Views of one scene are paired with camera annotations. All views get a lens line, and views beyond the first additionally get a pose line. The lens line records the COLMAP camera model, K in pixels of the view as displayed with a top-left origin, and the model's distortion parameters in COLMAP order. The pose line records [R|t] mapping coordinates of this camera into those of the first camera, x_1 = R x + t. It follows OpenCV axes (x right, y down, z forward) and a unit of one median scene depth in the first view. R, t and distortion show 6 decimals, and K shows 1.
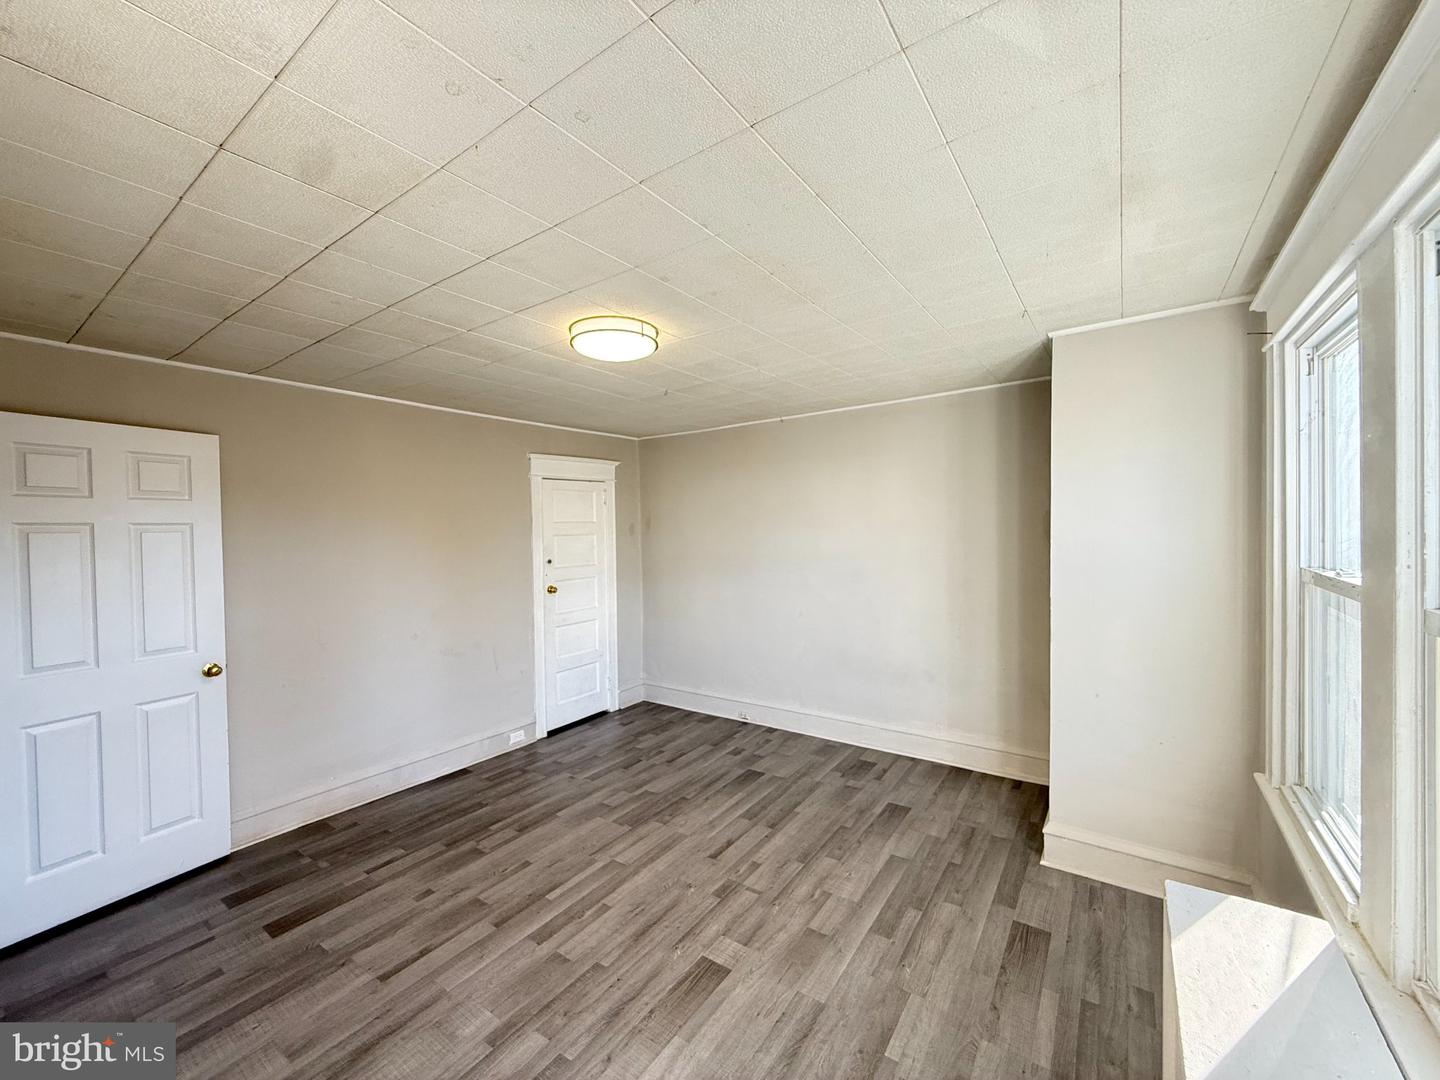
lens RADIAL K [[573.5, 0, 717.5], [0, 573.5, 537.9], [0, 0, 1]] dist [0.000871, -0.000128]
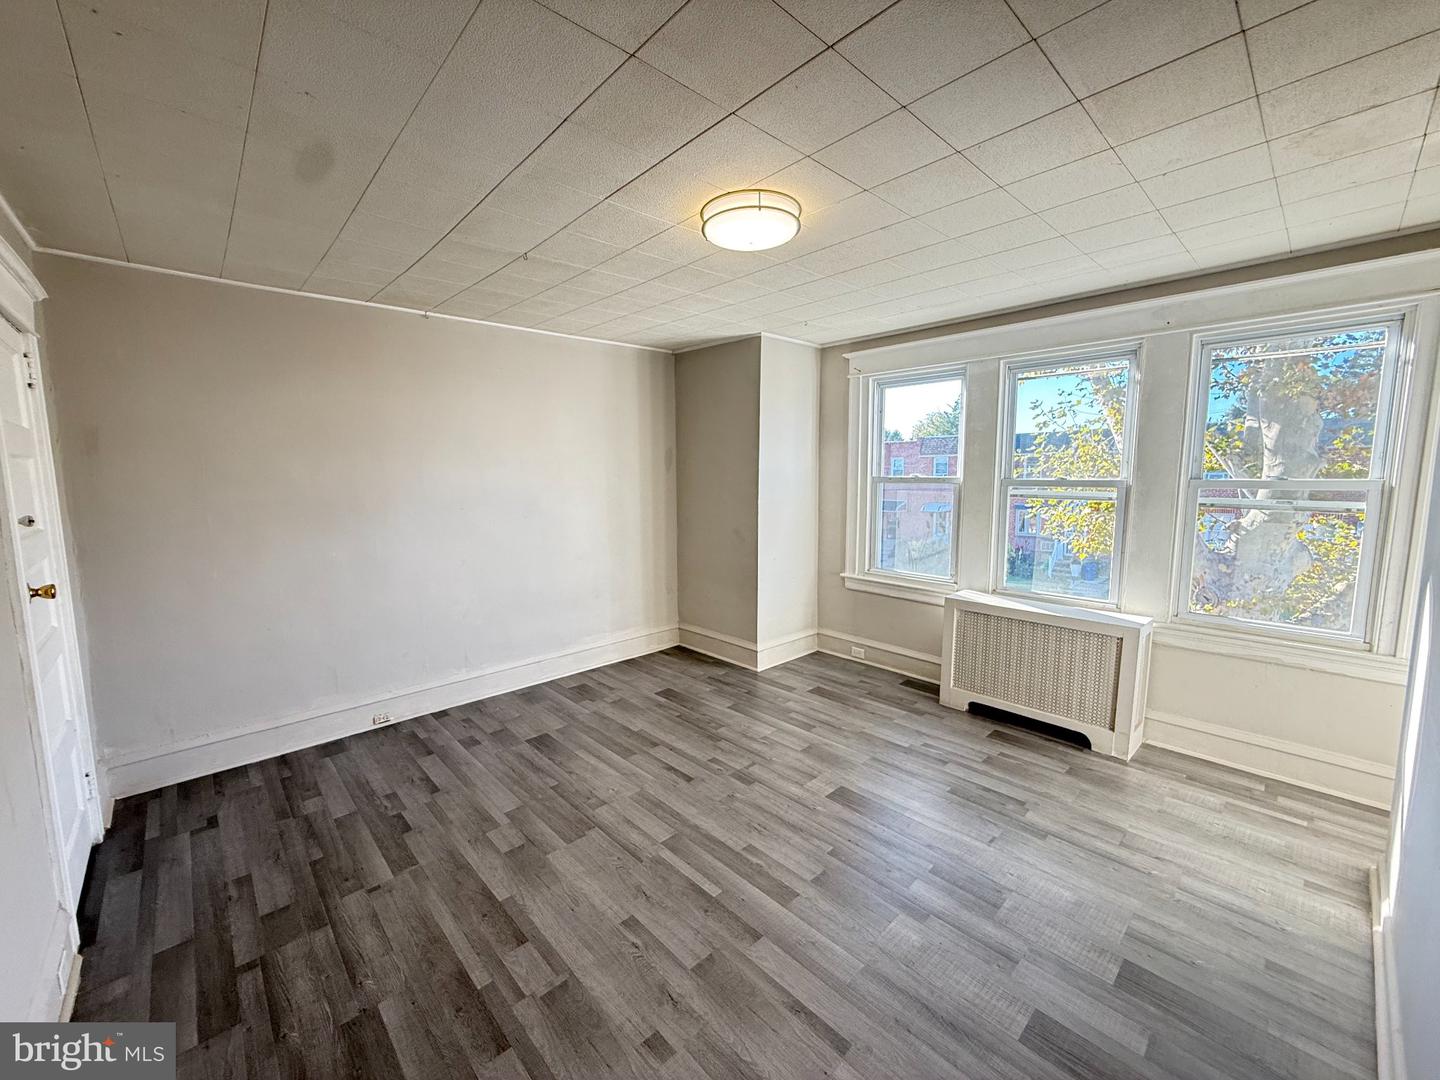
lens RADIAL K [[573.5, 0, 717.5], [0, 573.5, 537.9], [0, 0, 1]] dist [0.000871, -0.000128]
pose [[0.204212, -0.096988, 0.974110, -0.858460], [0.022225, 0.995283, 0.094437, 0.039088], [-0.978674, 0.002365, 0.205404, 0.686571]]
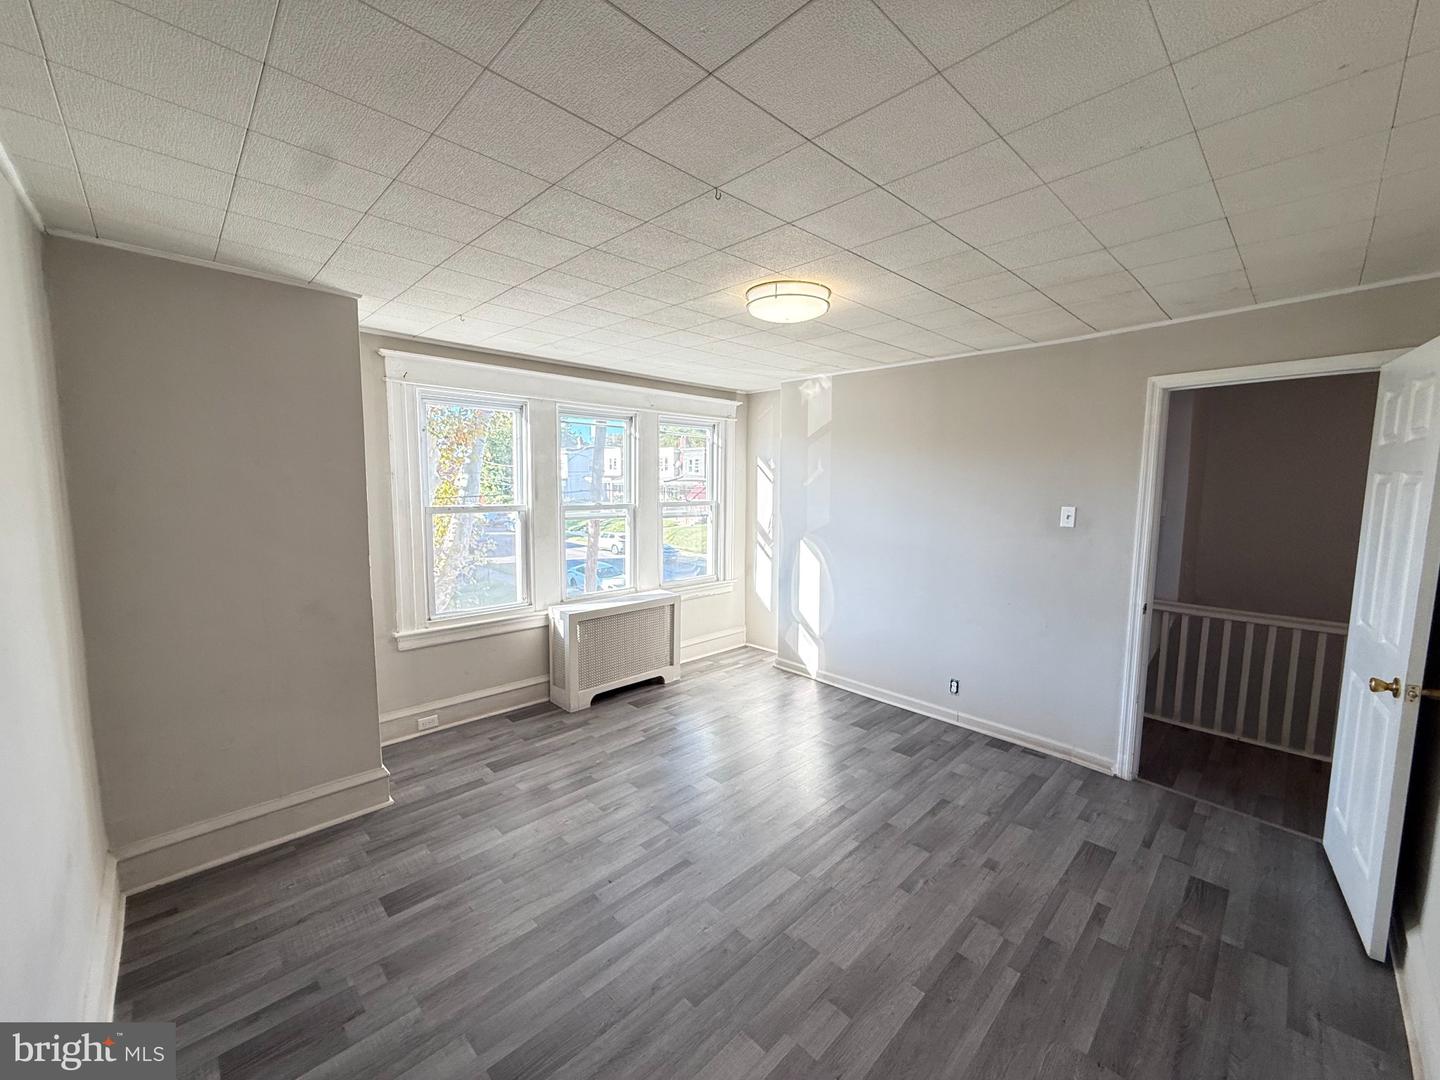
lens RADIAL K [[573.5, 0, 717.5], [0, 573.5, 537.9], [0, 0, 1]] dist [0.000871, -0.000128]
pose [[-0.982835, -0.008018, 0.184310, -0.194934], [0.013654, 0.993153, 0.116016, -0.034395], [-0.183979, 0.116541, -0.975997, 1.646311]]
